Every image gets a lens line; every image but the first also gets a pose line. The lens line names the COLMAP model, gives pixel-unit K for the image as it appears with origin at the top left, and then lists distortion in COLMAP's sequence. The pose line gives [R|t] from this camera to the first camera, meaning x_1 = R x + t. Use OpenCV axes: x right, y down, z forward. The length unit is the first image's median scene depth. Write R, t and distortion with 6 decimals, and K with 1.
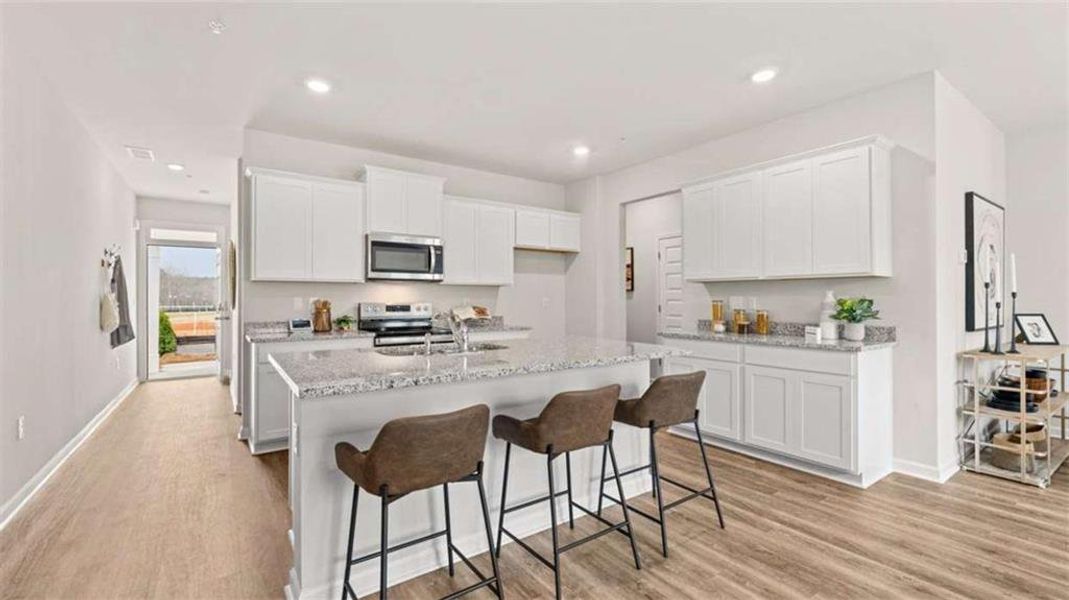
lens RADIAL K [[450.0, 0, 534.1], [0, 450.0, 301.1], [0, 0, 1]] dist [0.000156, -0.000081]
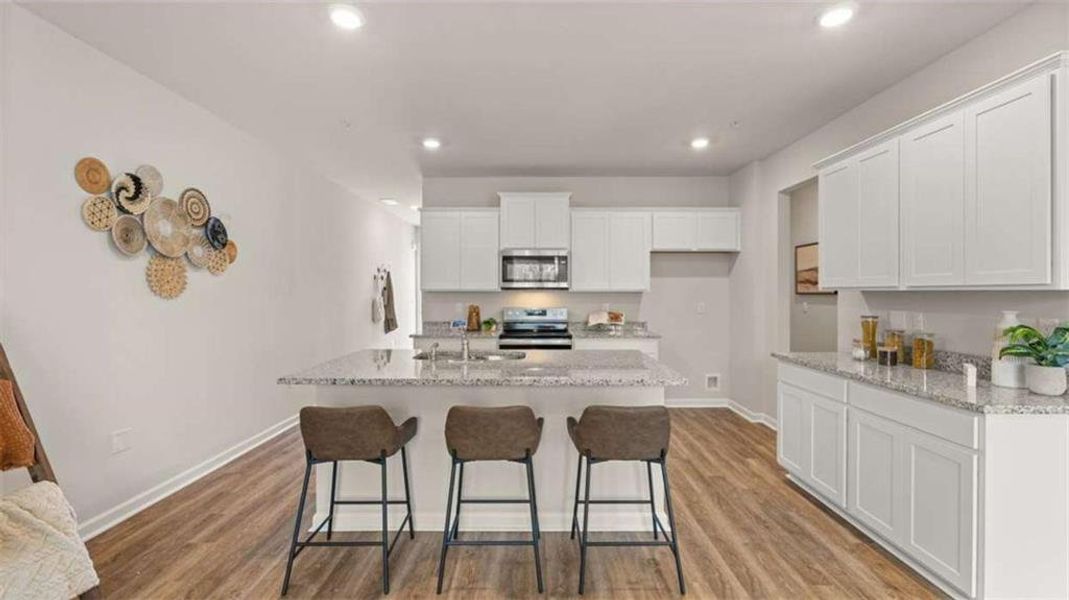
lens RADIAL K [[447.5, 0, 533.3], [0, 447.5, 297.6], [0, 0, 1]] dist [-0.001019, 0.000068]
pose [[0.817186, 0.007445, -0.576325, 0.376542], [-0.003485, 0.999962, 0.007976, -0.034201], [0.576363, -0.004509, 0.817181, 0.083788]]
